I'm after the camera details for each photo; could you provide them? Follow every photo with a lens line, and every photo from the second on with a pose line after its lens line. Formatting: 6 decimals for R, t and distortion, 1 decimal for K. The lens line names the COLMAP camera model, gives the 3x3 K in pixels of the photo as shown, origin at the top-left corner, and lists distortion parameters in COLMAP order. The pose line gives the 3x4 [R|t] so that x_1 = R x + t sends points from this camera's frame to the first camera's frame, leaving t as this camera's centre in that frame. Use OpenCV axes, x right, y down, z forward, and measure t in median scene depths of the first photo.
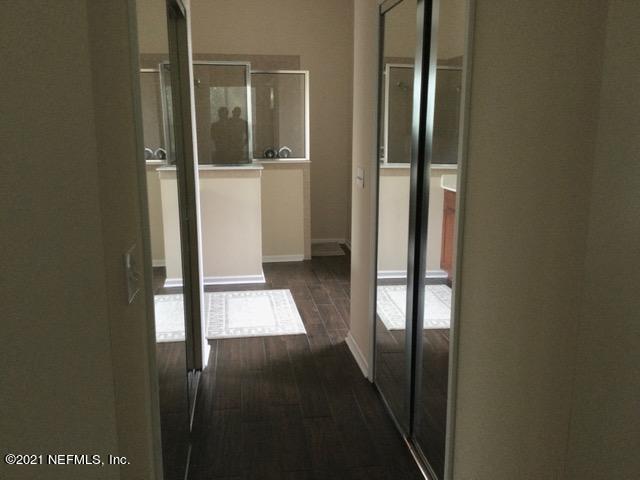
lens RADIAL K [[578.8, 0, 324.3], [0, 578.8, 238.1], [0, 0, 1]] dist [0.050475, -0.017673]
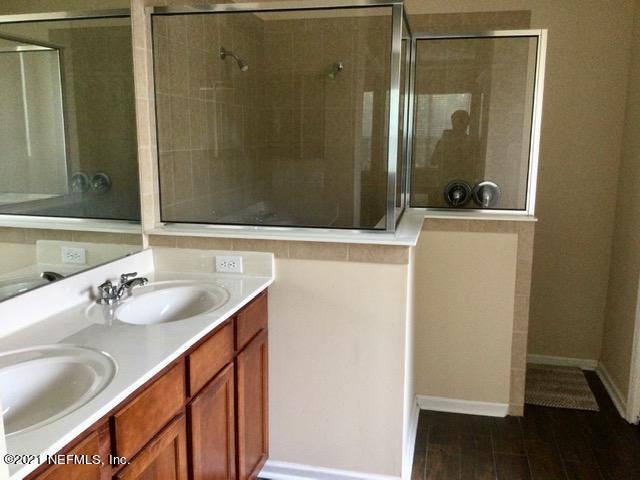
lens RADIAL K [[578.8, 0, 324.3], [0, 578.8, 238.1], [0, 0, 1]] dist [0.050475, -0.017673]
pose [[0.932682, 0.068841, -0.354069, -0.015723], [-0.077761, 0.996911, -0.011008, -0.096639], [0.352217, 0.037800, 0.935155, 0.485668]]
